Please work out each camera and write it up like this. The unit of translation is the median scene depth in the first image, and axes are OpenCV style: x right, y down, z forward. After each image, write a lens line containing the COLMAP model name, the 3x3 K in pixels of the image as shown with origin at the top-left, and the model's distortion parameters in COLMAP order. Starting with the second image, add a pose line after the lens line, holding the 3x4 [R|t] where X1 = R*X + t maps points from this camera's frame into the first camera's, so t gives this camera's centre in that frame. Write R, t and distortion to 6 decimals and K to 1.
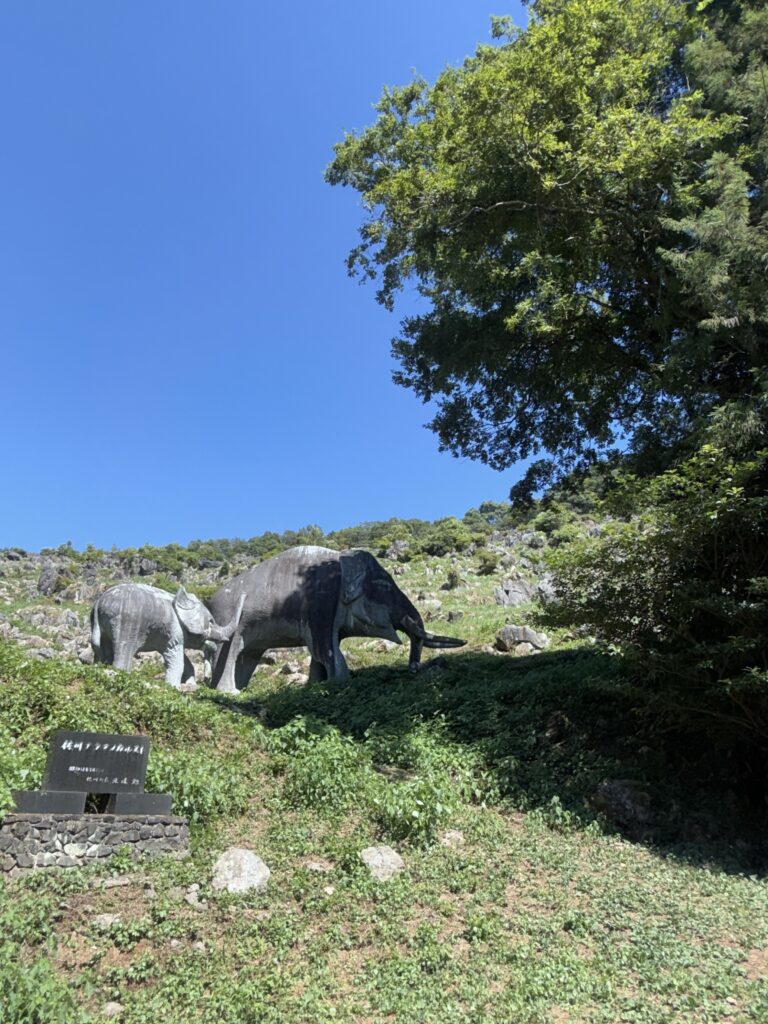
lens RADIAL K [[674.9, 0, 384.0], [0, 674.9, 512.0], [0, 0, 1]] dist [0.001754, -0.001972]
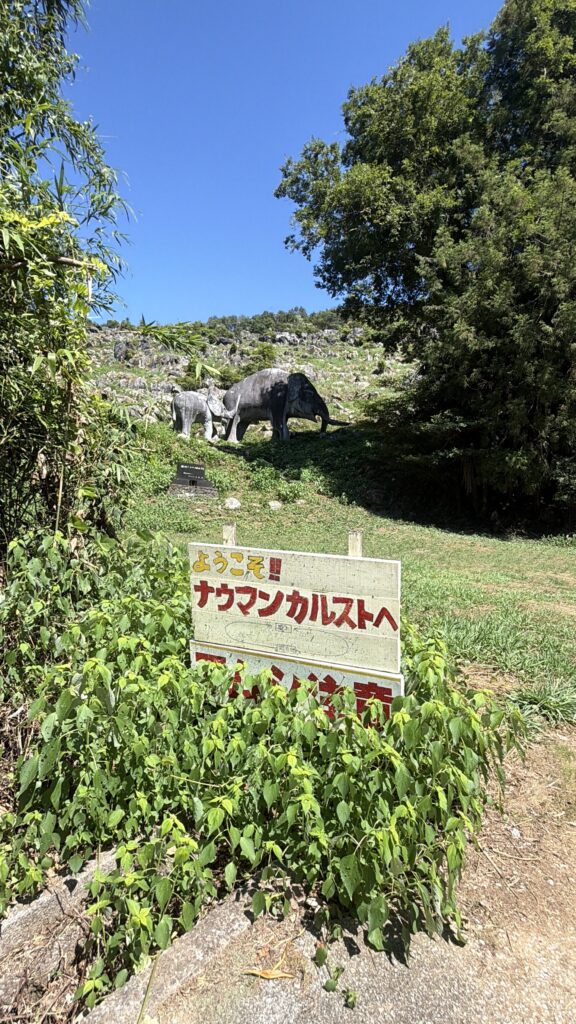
lens RADIAL K [[595.8, 0, 288.0], [0, 595.8, 512.0], [0, 0, 1]] dist [0.001072, -0.000009]
pose [[0.988043, 0.073748, -0.135399, 0.211653], [-0.012801, 0.914391, 0.404629, -0.294149], [0.153648, -0.398057, 0.904402, -0.761849]]
